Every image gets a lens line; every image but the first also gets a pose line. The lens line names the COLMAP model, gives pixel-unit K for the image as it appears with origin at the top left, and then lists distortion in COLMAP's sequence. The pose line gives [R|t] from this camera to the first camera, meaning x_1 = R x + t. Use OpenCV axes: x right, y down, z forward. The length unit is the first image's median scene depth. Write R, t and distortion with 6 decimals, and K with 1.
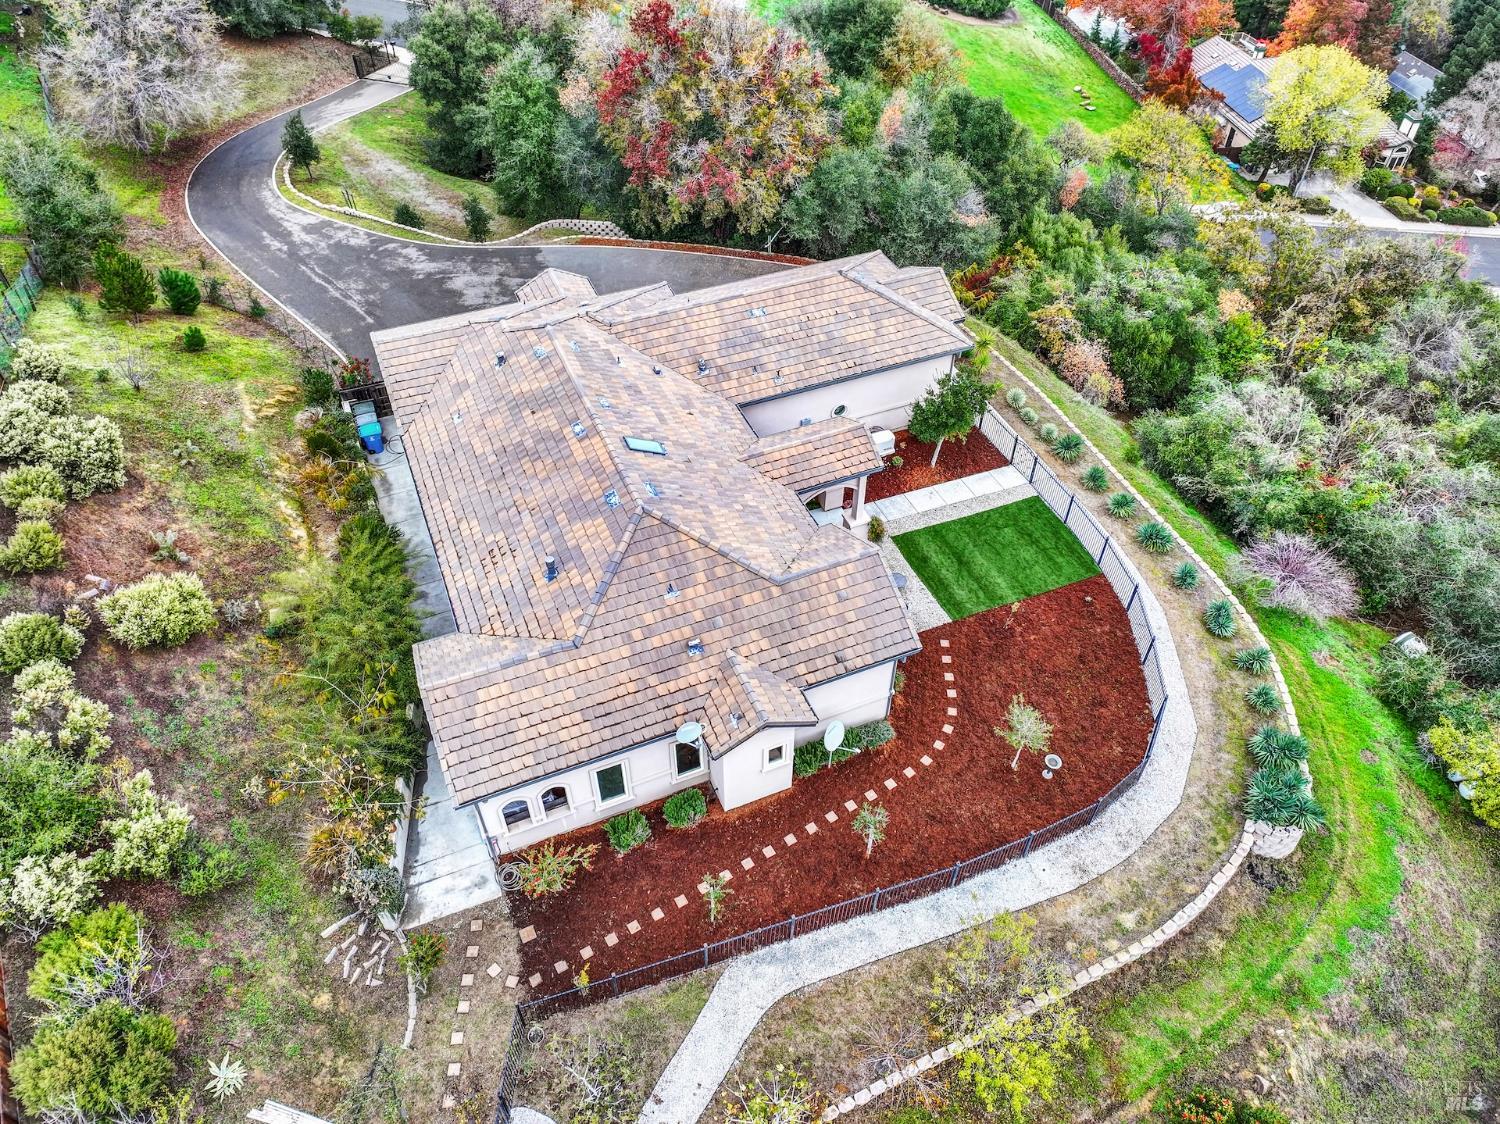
lens RADIAL K [[1045.0, 0, 750.0], [0, 1045.0, 562.0], [0, 0, 1]] dist [0.004064, 0.005656]
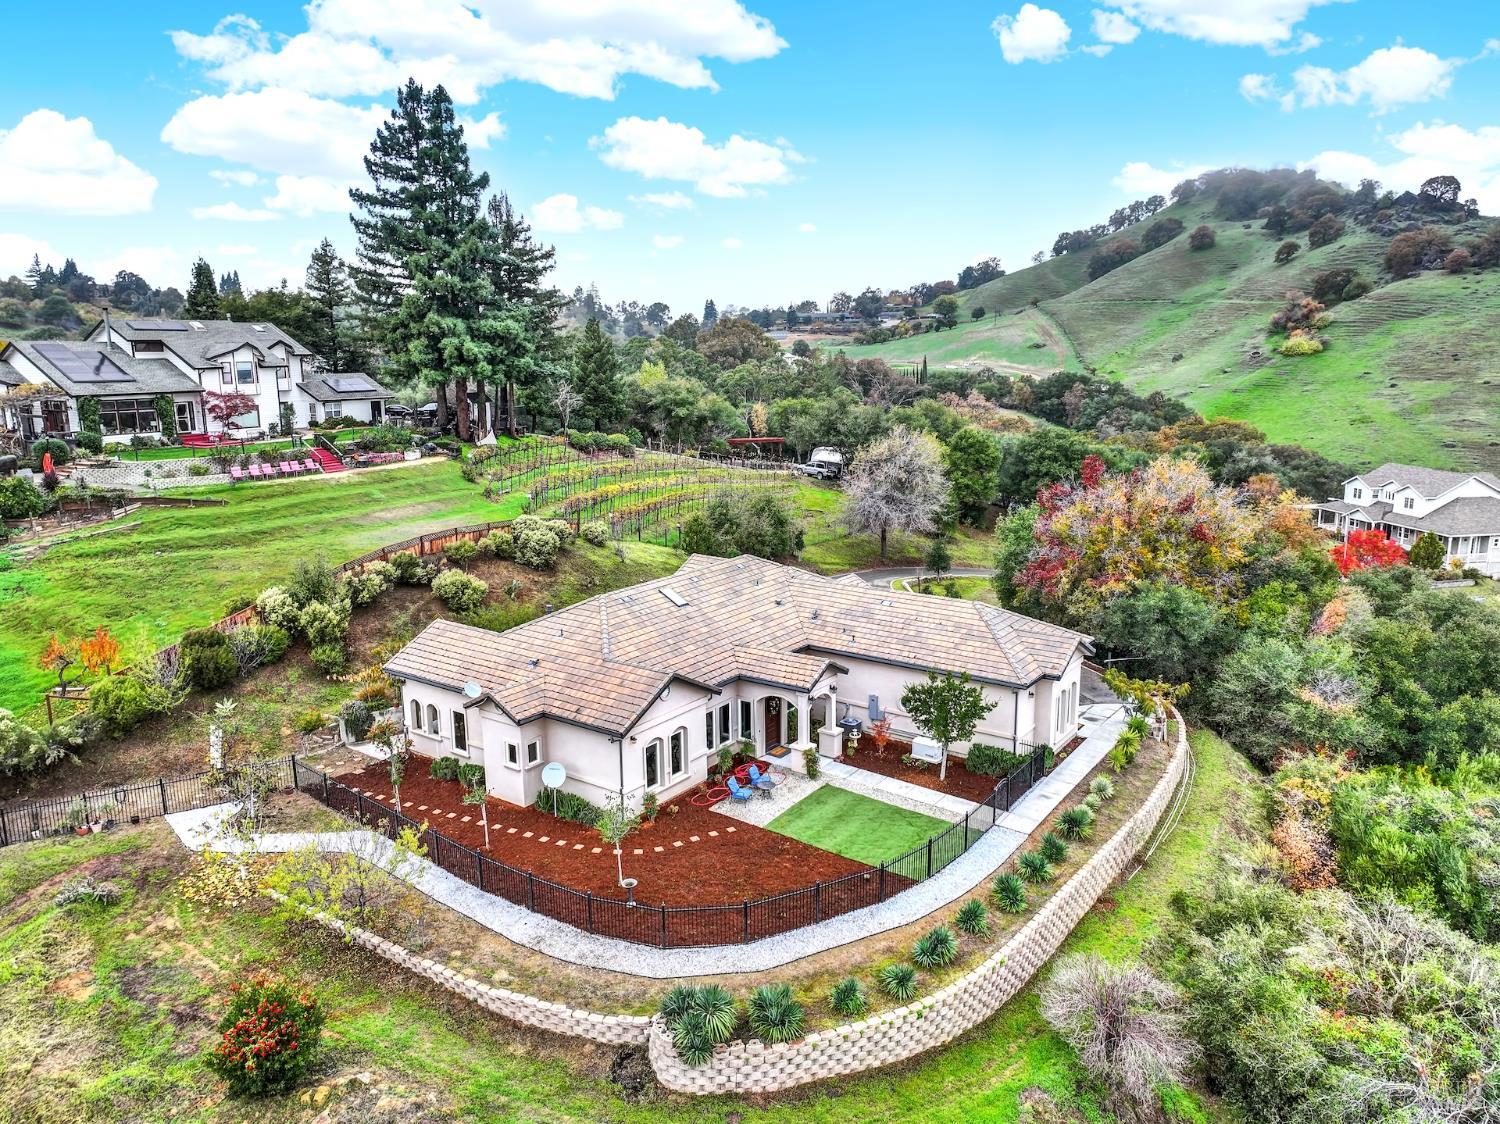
lens RADIAL K [[1032.9, 0, 750.0], [0, 1032.9, 562.0], [0, 0, 1]] dist [-0.000679, 0.026031]
pose [[0.518263, 0.163963, -0.839357, 1.227416], [-0.594772, 0.774338, -0.215981, 0.099747], [0.614532, 0.611161, 0.498831, 0.389512]]
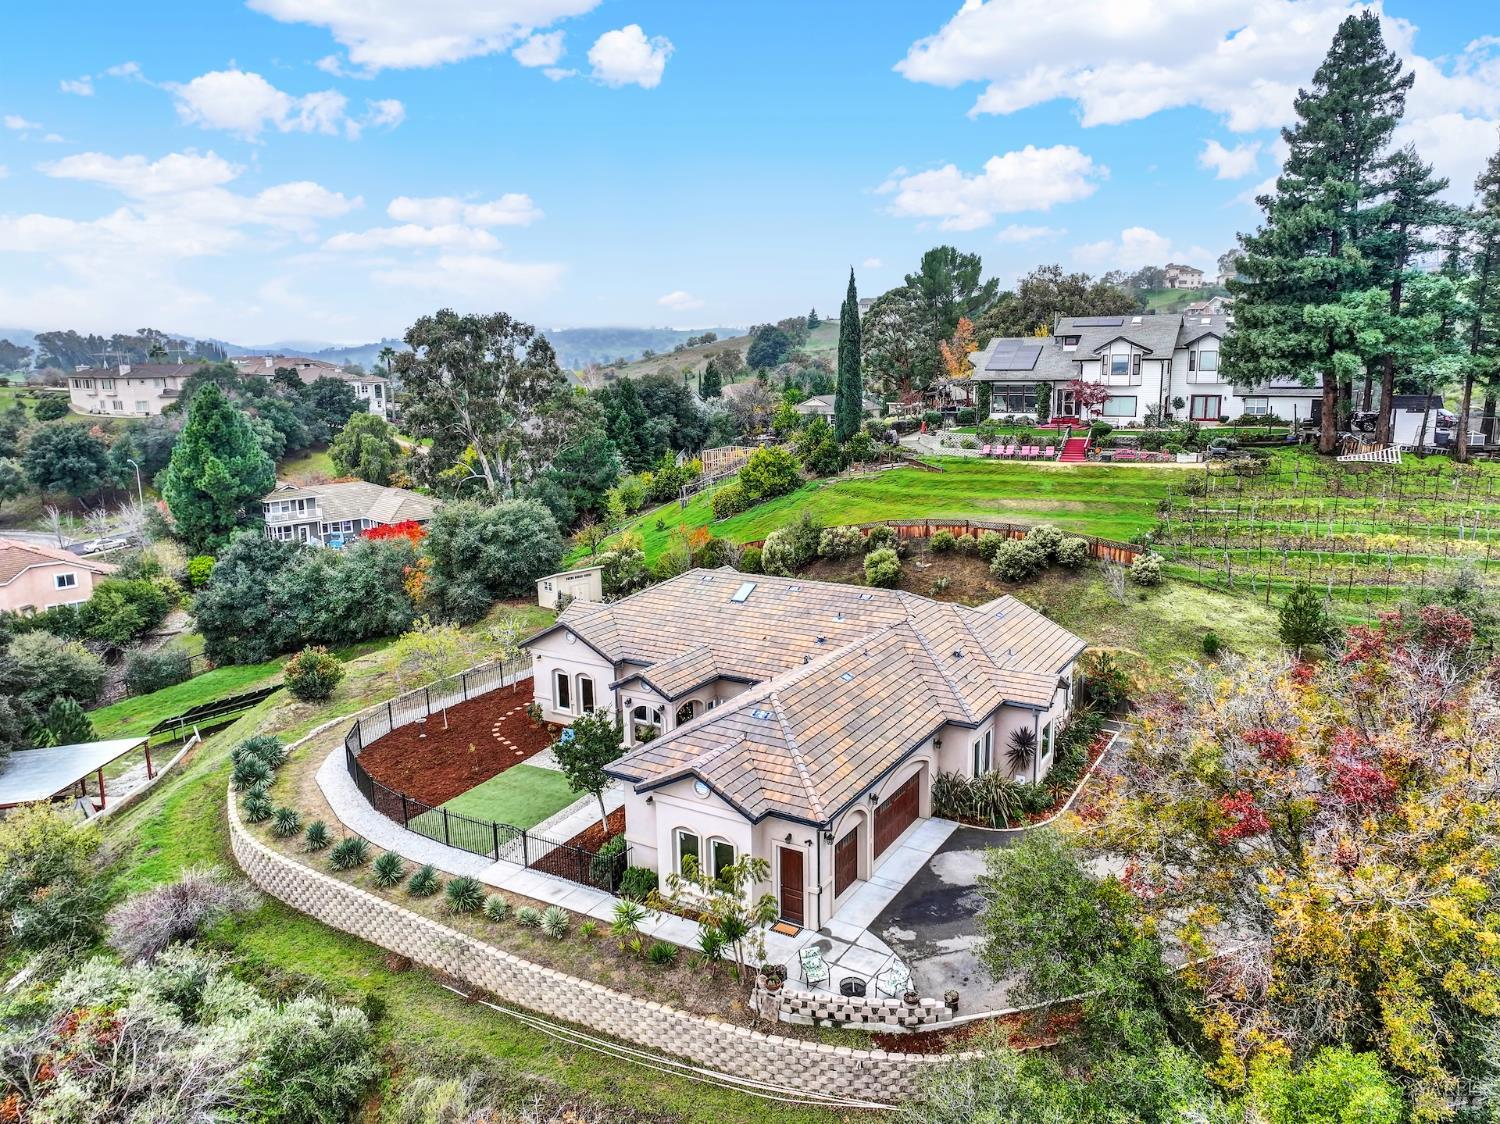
lens RADIAL K [[1039.5, 0, 773.5], [0, 1039.5, 538.4], [0, 0, 1]] dist [0.012605, 0.001065]
pose [[-0.794595, 0.116292, -0.595898, 0.800795], [-0.421035, 0.601598, 0.678830, -1.291277], [0.437434, 0.790289, -0.429064, 1.765108]]
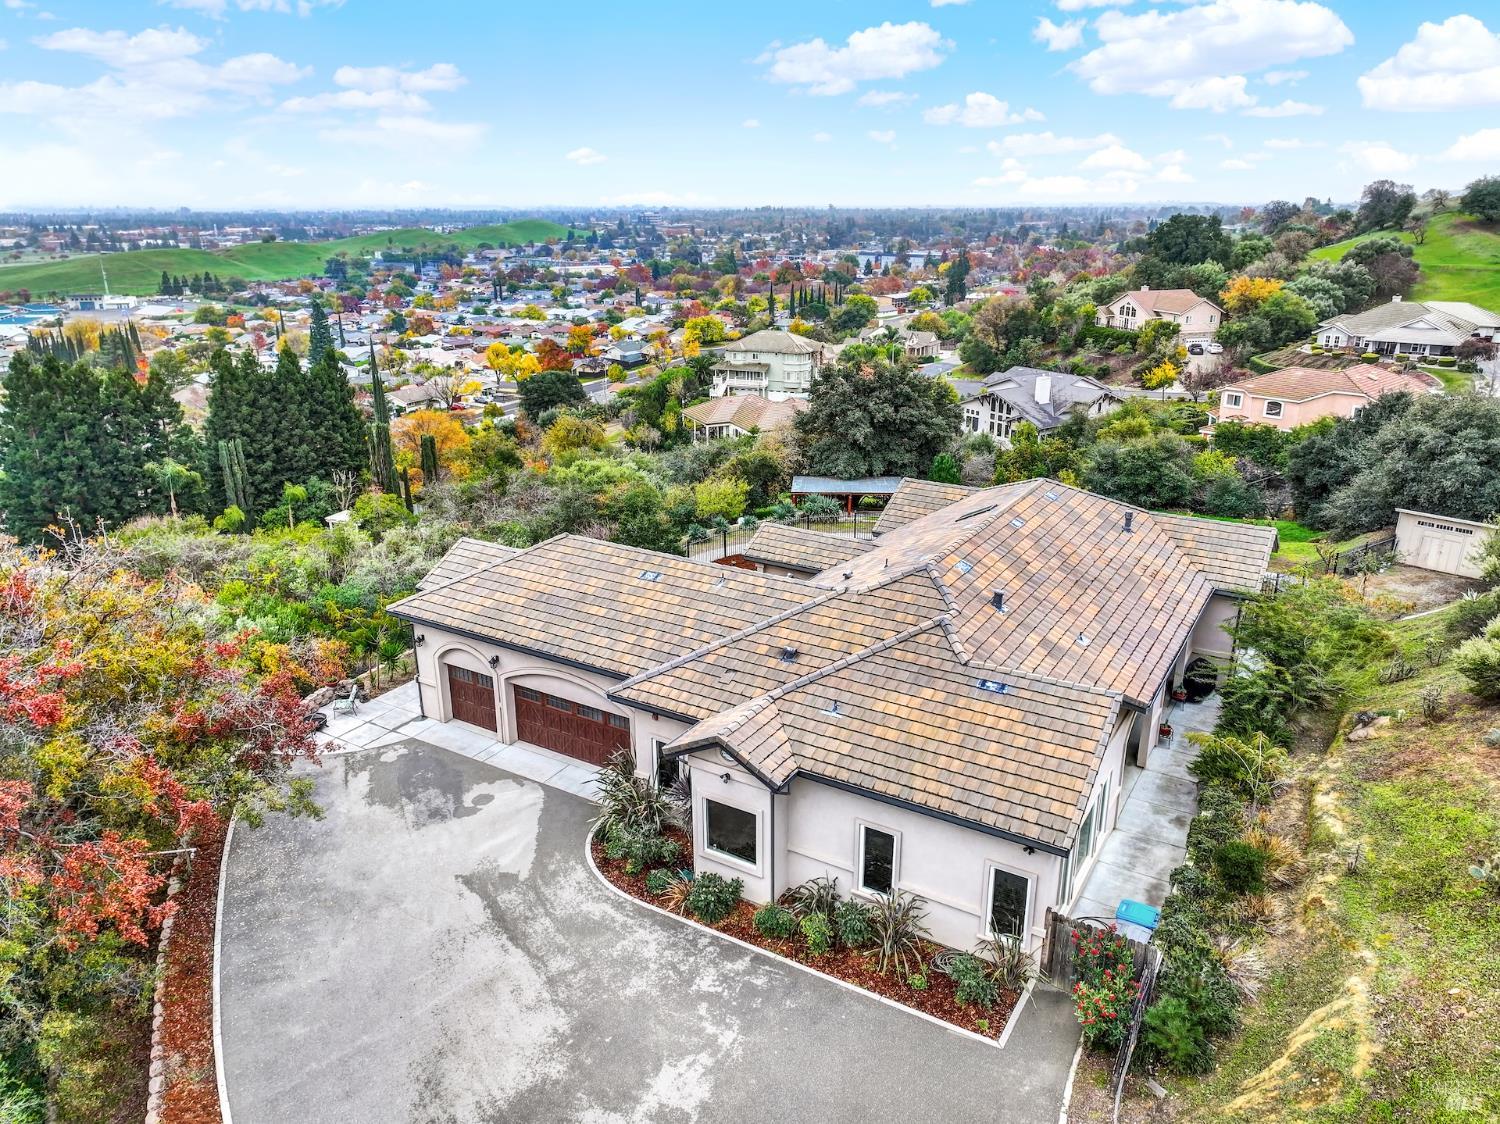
lens RADIAL K [[1032.9, 0, 750.0], [0, 1032.9, 562.0], [0, 0, 1]] dist [-0.000679, 0.026031]
pose [[-0.617164, -0.280770, 0.735035, -0.834334], [0.556812, 0.504194, 0.660113, -0.988861], [-0.555940, 0.816674, -0.154835, 1.483883]]
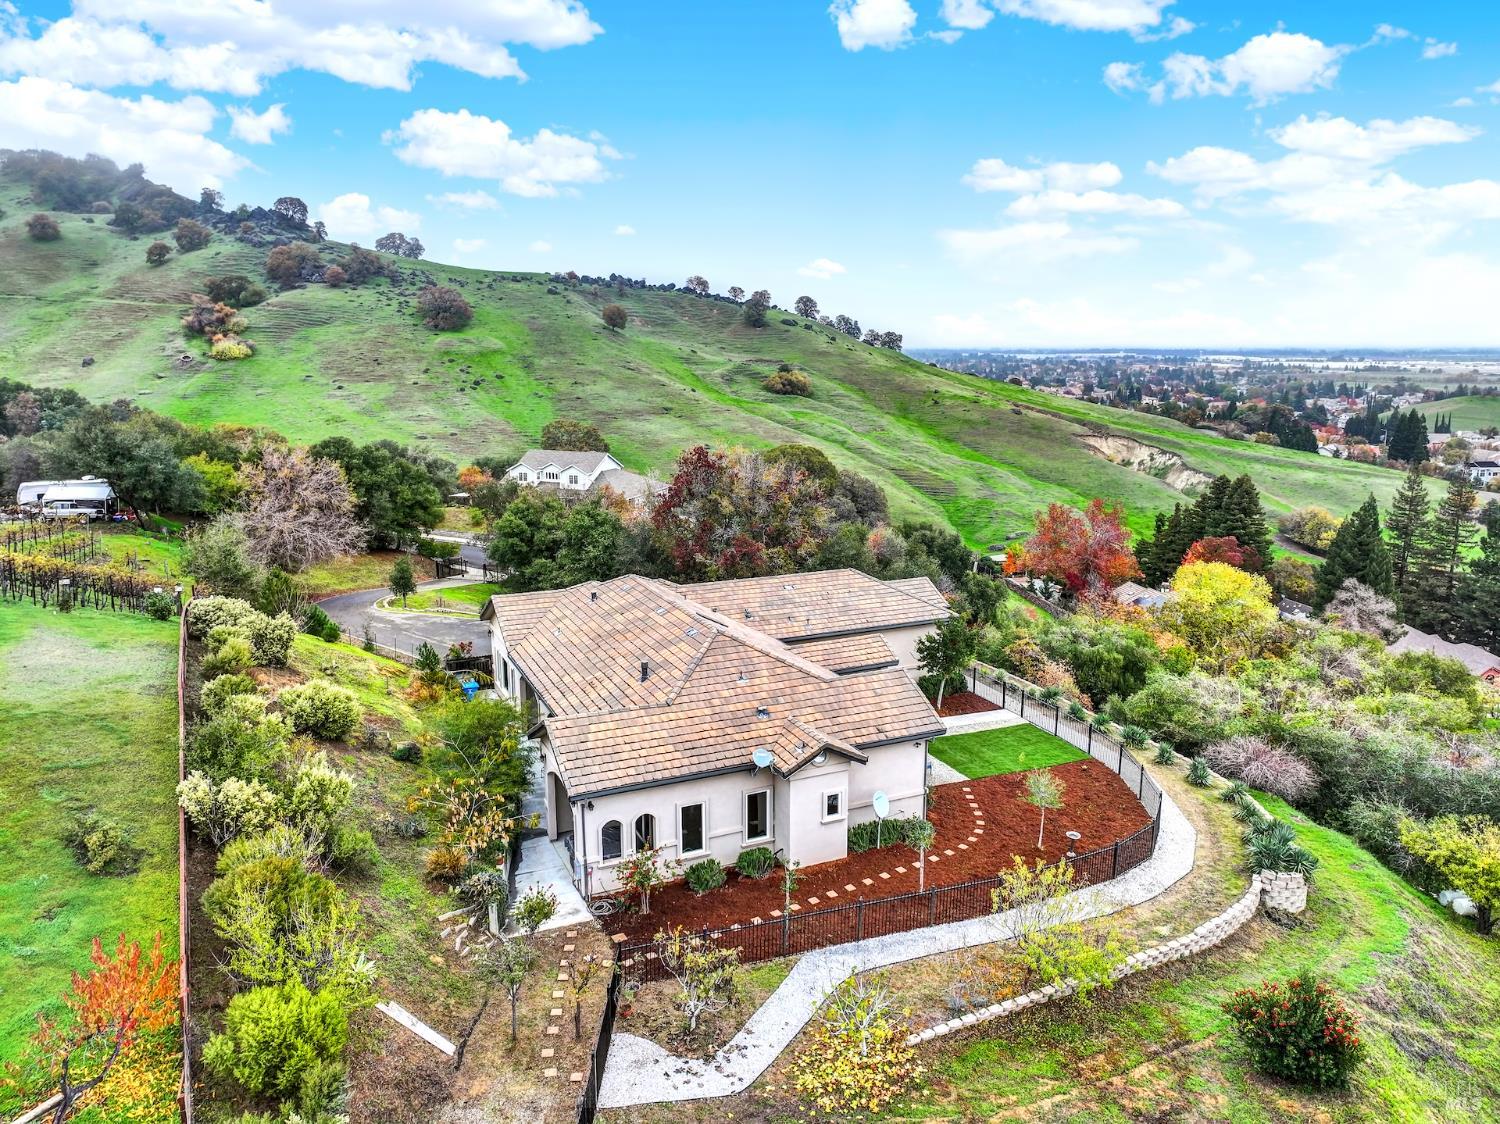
lens RADIAL K [[1045.0, 0, 750.0], [0, 1045.0, 562.0], [0, 0, 1]] dist [0.004064, 0.005656]
pose [[0.999774, -0.008823, 0.019320, -0.088247], [0.017960, 0.836763, -0.547270, 0.593764], [-0.011338, 0.547494, 0.836733, -0.124920]]
